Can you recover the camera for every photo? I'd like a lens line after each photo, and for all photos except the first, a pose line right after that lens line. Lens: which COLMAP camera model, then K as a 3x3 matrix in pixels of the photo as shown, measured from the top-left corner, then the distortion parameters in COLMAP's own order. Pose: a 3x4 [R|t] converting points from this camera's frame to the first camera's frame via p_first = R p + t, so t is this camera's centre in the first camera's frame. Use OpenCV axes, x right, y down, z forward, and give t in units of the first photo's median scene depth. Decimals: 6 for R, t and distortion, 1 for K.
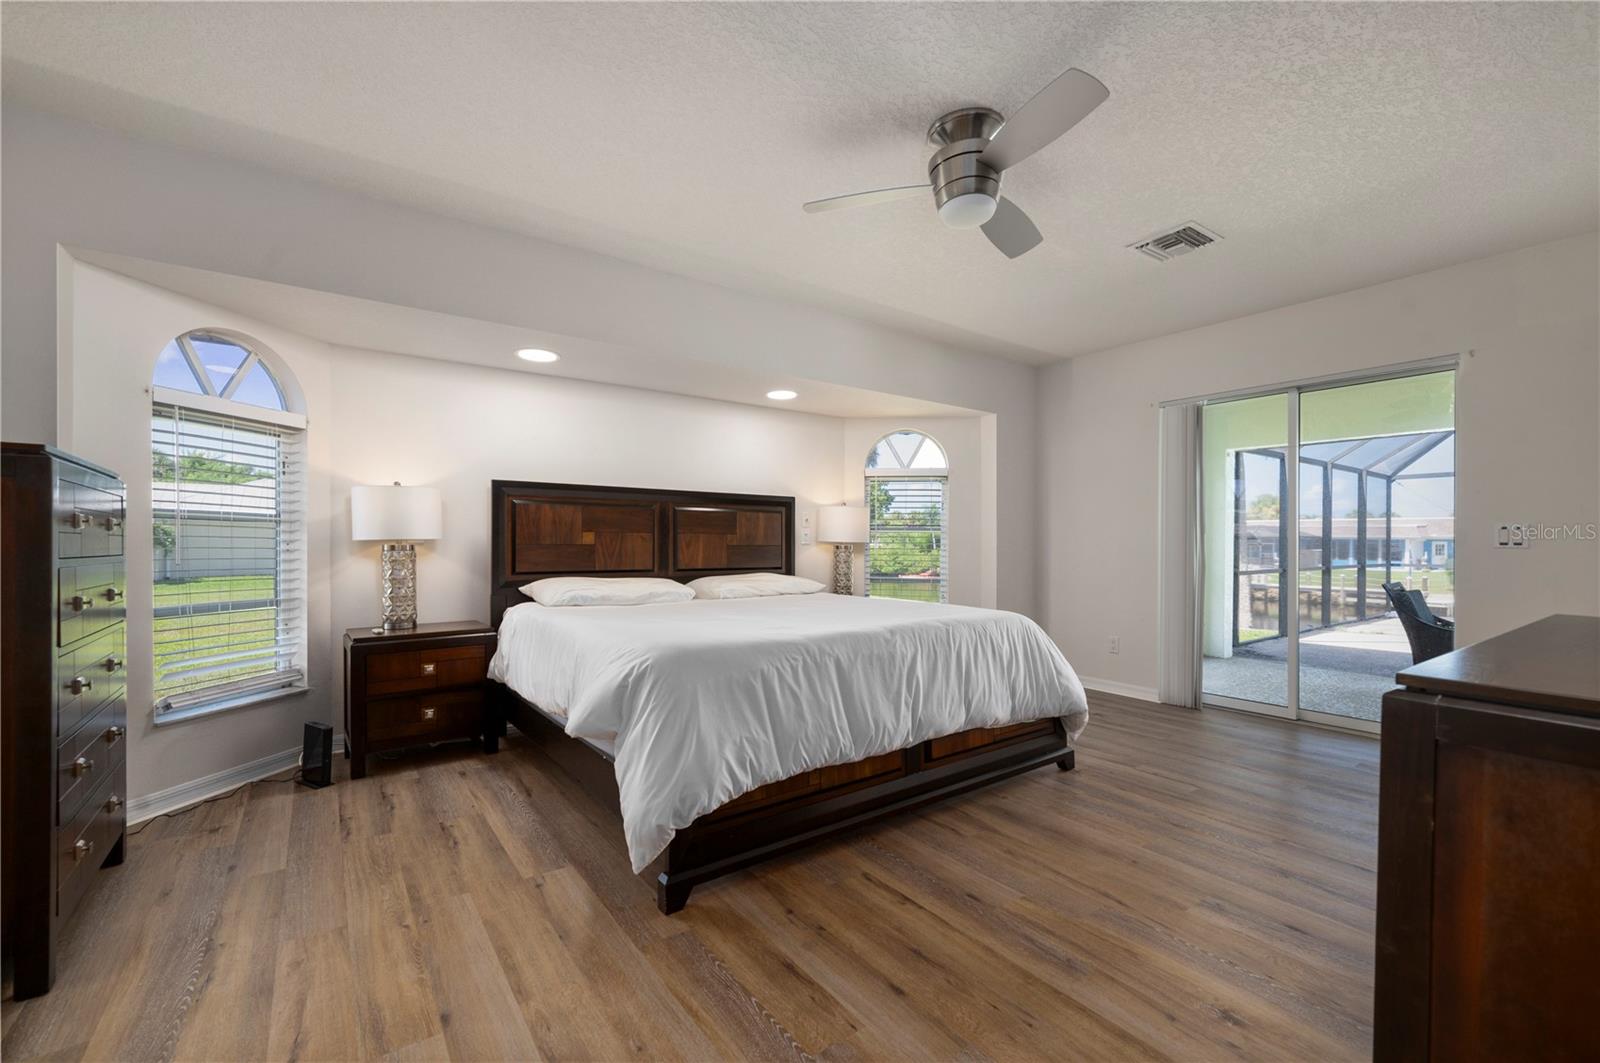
lens RADIAL K [[663.1, 0, 797.4], [0, 663.1, 538.1], [0, 0, 1]] dist [-0.000487, 0.000063]
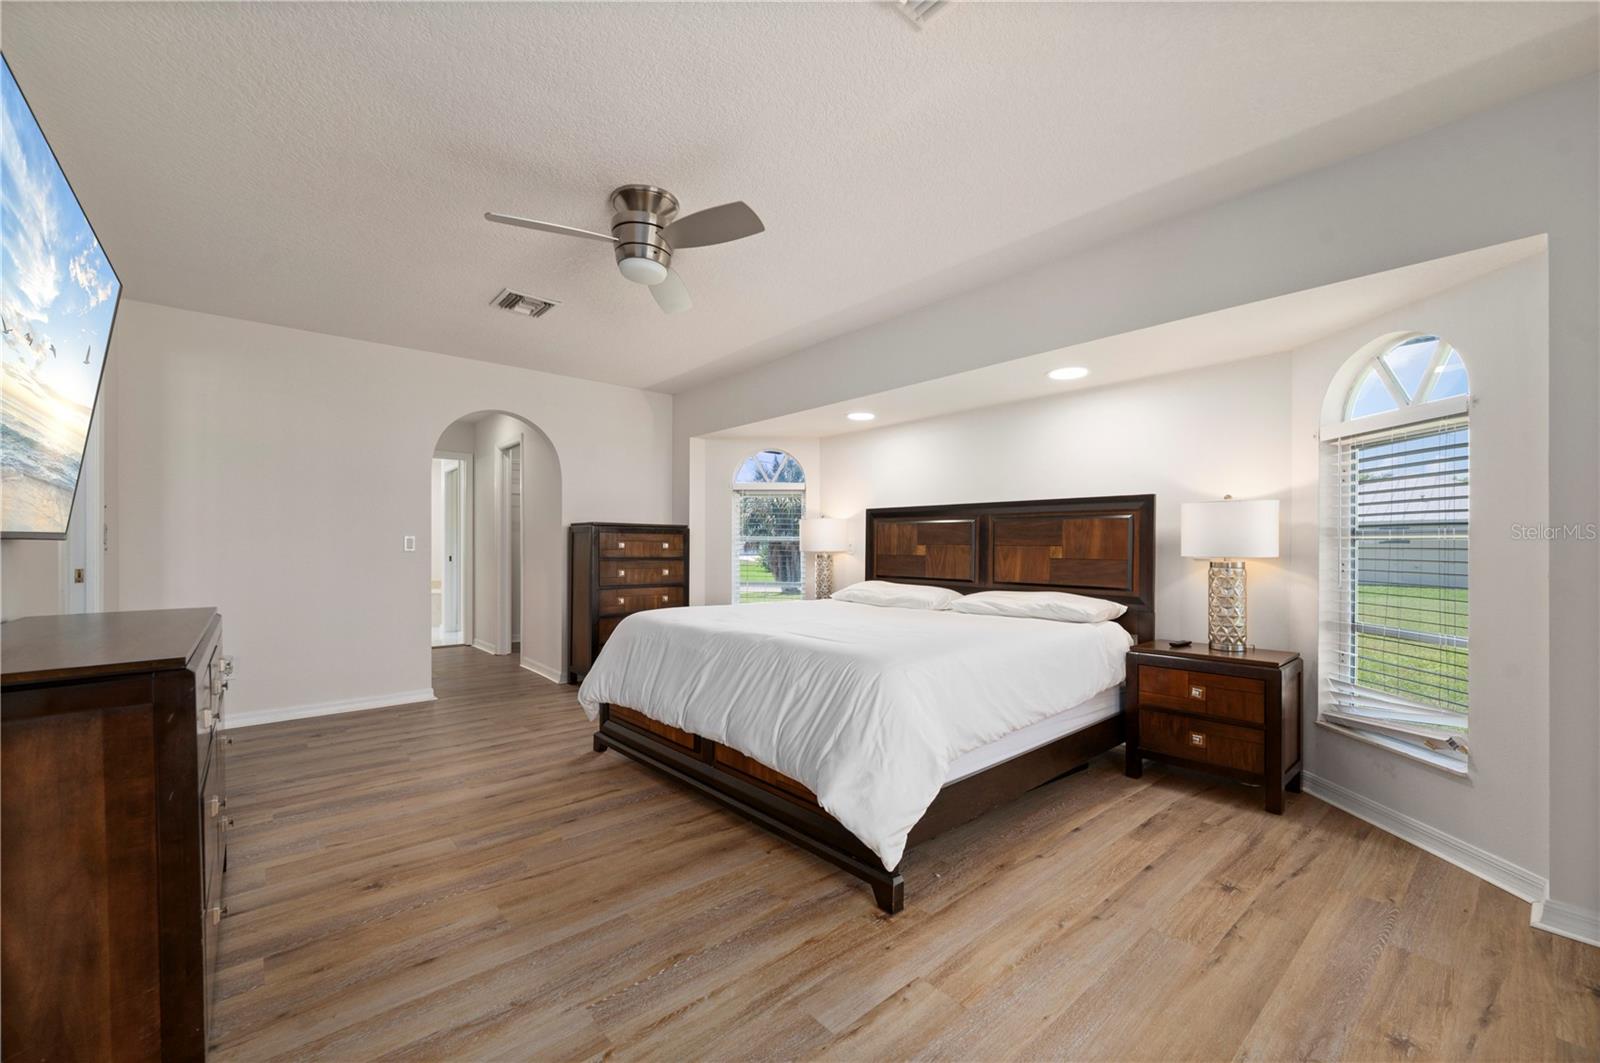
lens RADIAL K [[640.6, 0, 798.9], [0, 640.6, 541.7], [0, 0, 1]] dist [-0.002092, -0.000112]
pose [[0.100497, -0.012320, -0.994861, 1.043873], [-0.003669, 0.999912, -0.012753, 0.001106], [0.994931, 0.004932, 0.100443, 0.871228]]
